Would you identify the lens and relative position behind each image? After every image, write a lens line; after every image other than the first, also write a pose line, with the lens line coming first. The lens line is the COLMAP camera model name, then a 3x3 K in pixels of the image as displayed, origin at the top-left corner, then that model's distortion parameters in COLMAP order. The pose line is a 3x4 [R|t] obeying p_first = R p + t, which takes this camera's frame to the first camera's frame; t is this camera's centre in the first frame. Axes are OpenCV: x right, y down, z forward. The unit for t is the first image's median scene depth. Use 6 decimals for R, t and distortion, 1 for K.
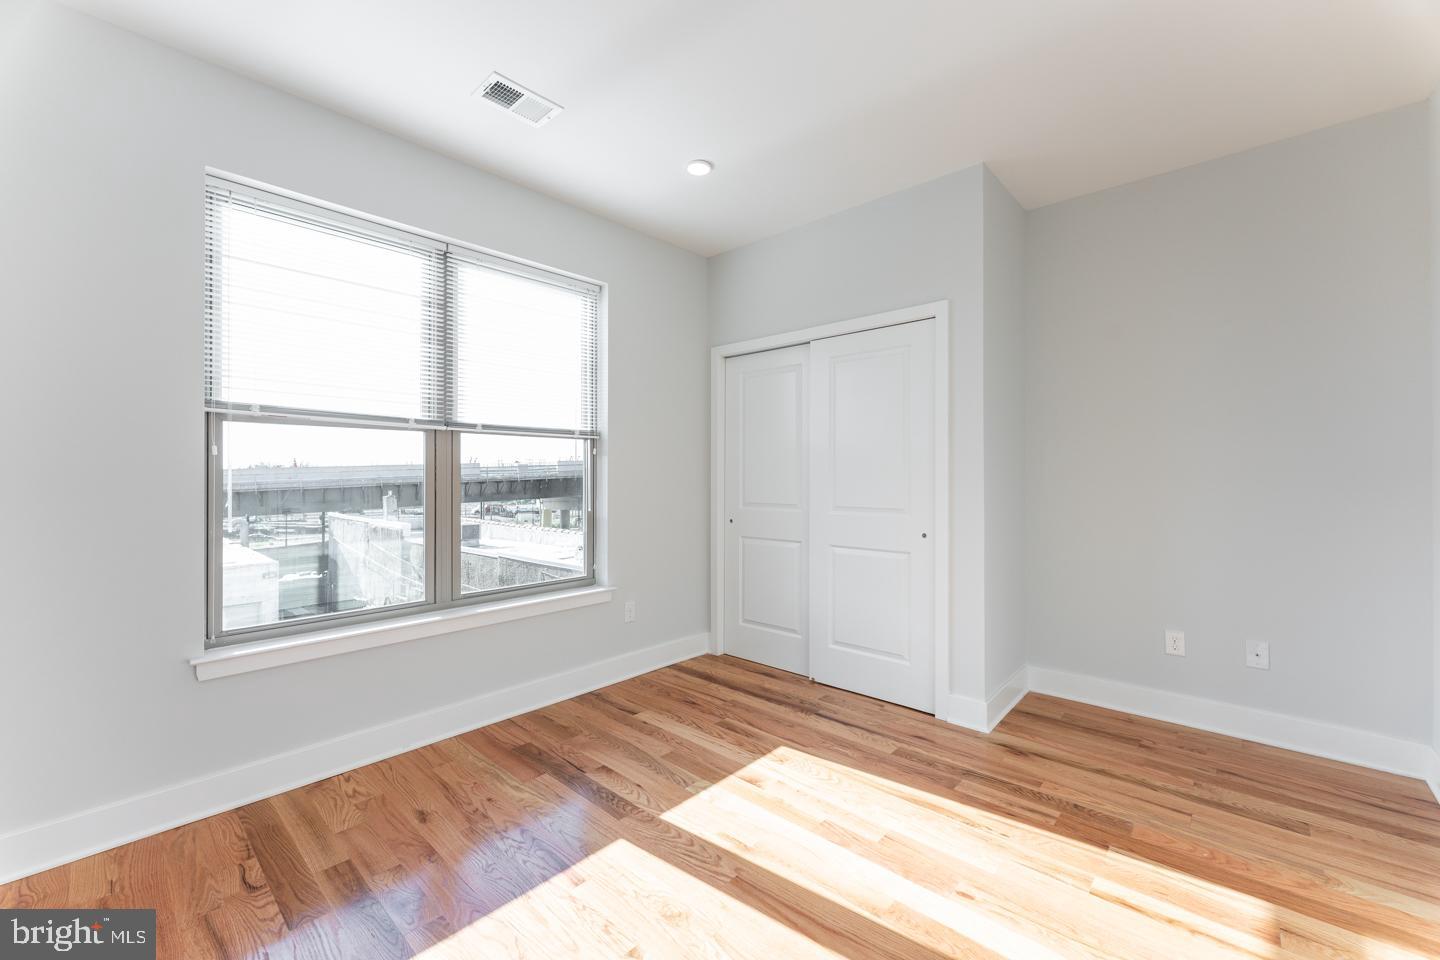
lens RADIAL K [[572.2, 0, 713.3], [0, 572.2, 476.7], [0, 0, 1]] dist [0.002295, 0.000153]
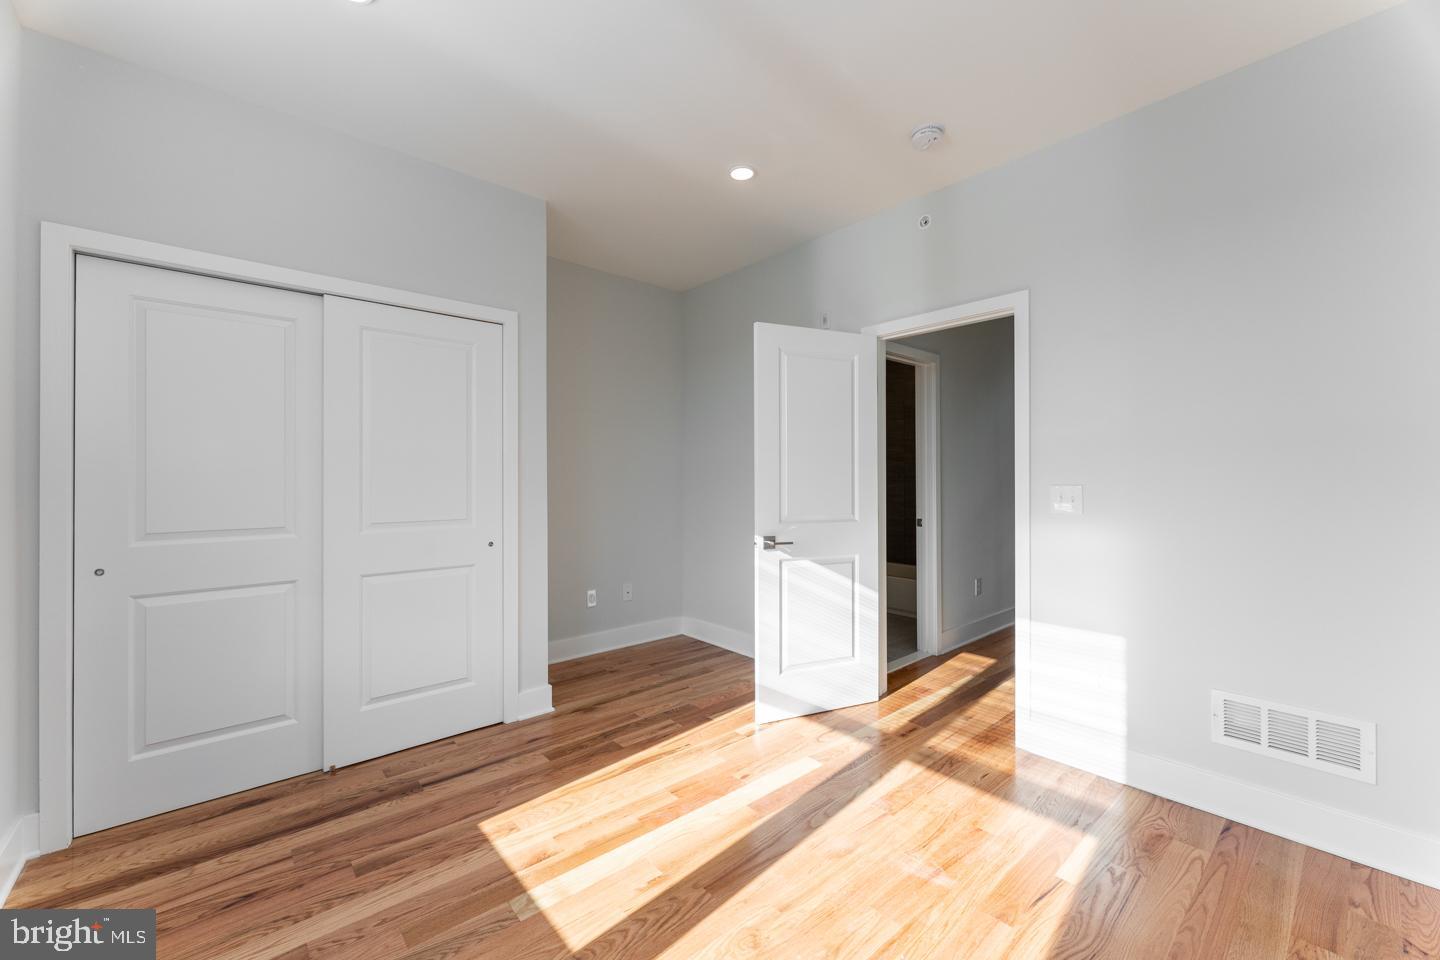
lens RADIAL K [[572.2, 0, 713.3], [0, 572.2, 476.7], [0, 0, 1]] dist [0.002295, 0.000153]
pose [[0.123922, 0.002233, 0.992289, -0.640238], [0.004295, 0.999987, -0.002786, -0.008575], [-0.992283, 0.004607, 0.123911, 0.582820]]
